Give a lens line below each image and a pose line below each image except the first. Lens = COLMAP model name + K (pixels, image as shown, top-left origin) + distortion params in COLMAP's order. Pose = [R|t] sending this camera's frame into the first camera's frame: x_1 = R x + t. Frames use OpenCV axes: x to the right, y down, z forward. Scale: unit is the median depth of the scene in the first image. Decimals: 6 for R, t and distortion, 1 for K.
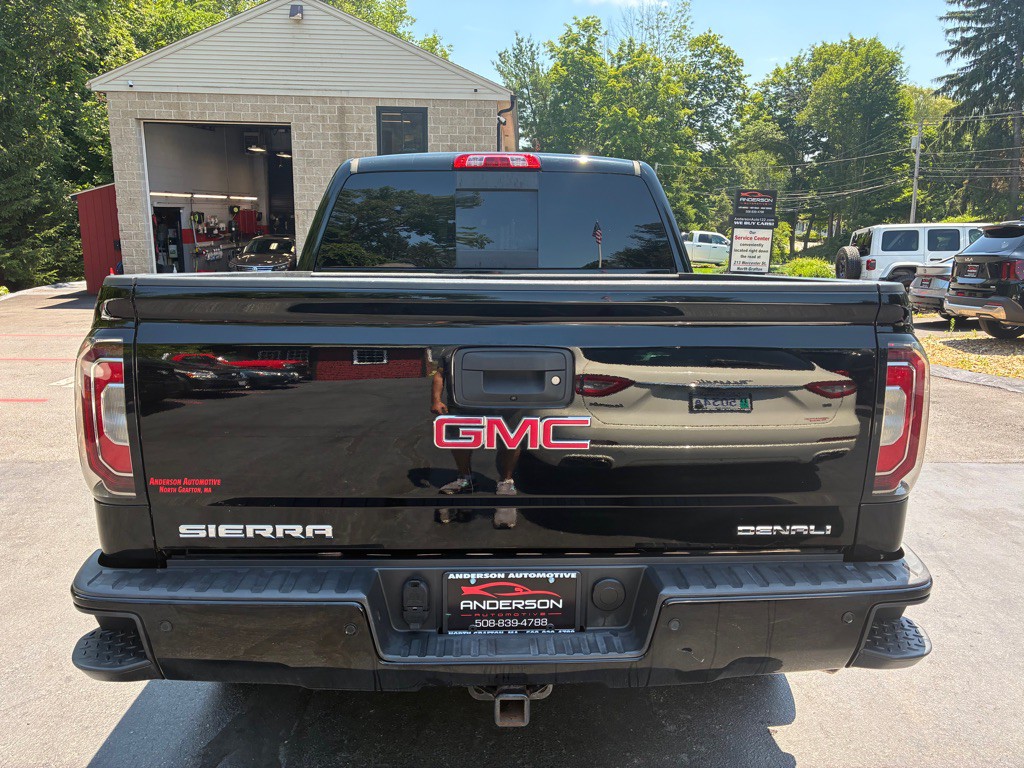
lens RADIAL K [[777.0, 0, 518.4], [0, 777.0, 393.6], [0, 0, 1]] dist [0.056162, -0.078367]
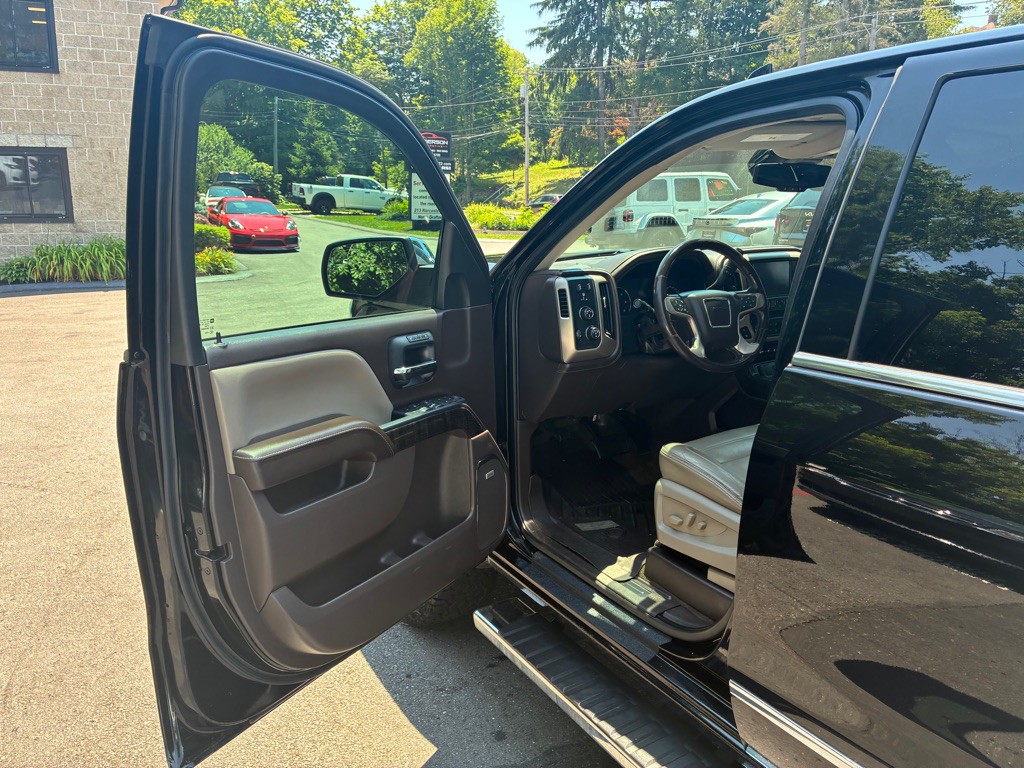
lens RADIAL K [[777.0, 0, 507.1], [0, 777.0, 383.4], [0, 0, 1]] dist [0.056162, -0.078367]
pose [[0.883874, -0.115940, 0.453128, -0.069580], [0.089415, 0.992808, 0.079612, -0.028104], [-0.459099, -0.029851, 0.887884, 0.122448]]
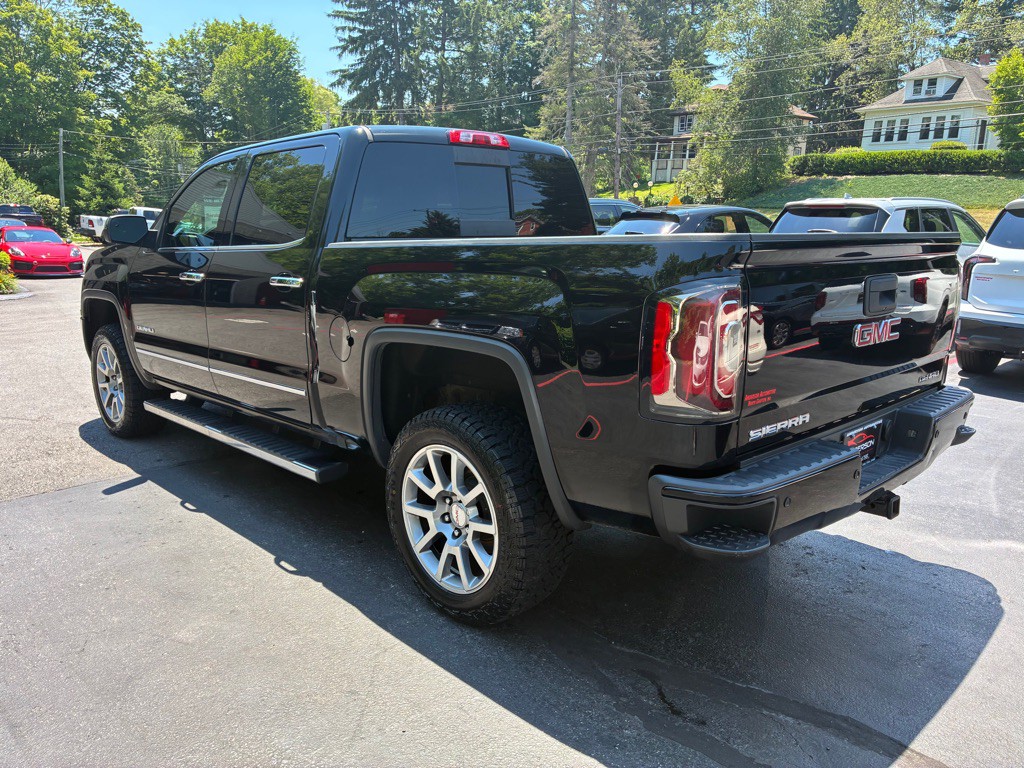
lens RADIAL K [[777.0, 0, 516.3], [0, 777.0, 386.6], [0, 0, 1]] dist [0.056162, -0.078367]
pose [[0.753300, -0.135247, 0.643620, -0.085236], [0.123727, 0.990296, 0.063284, -0.001643], [-0.645934, 0.031961, 0.762724, 0.015958]]
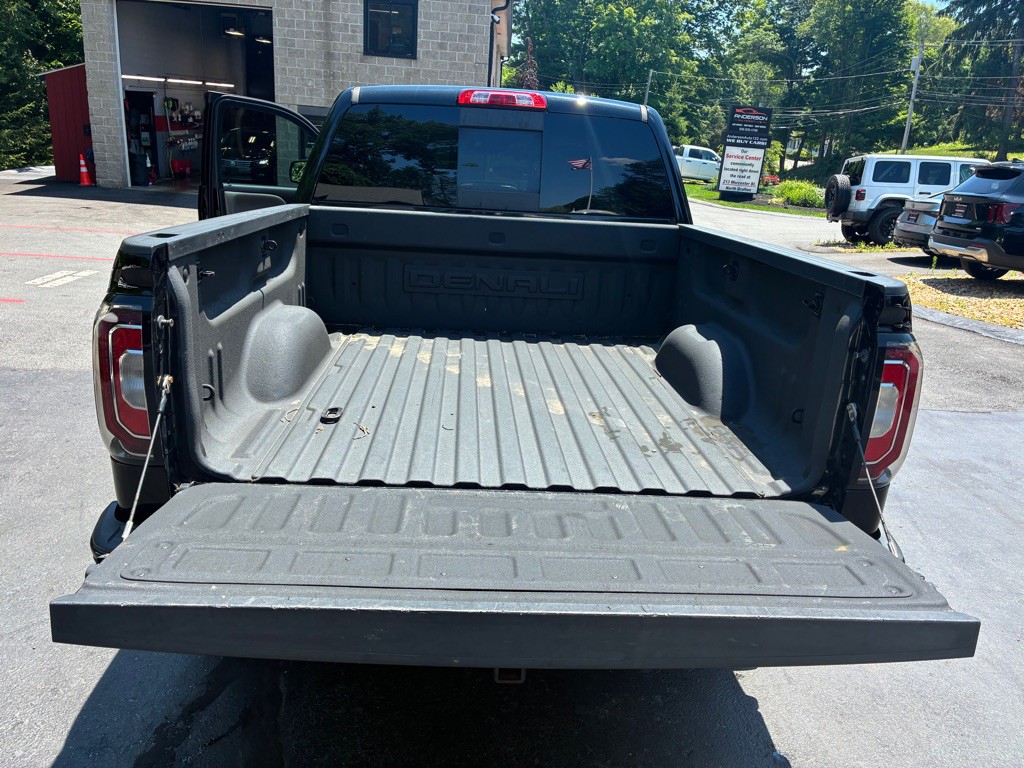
lens RADIAL K [[777.0, 0, 520.9], [0, 777.0, 388.8], [0, 0, 1]] dist [0.056162, -0.078367]
pose [[0.998378, 0.044305, 0.035765, -0.002702], [-0.048021, 0.992681, 0.110806, -0.005429], [-0.030594, -0.112343, 0.993198, -0.001395]]
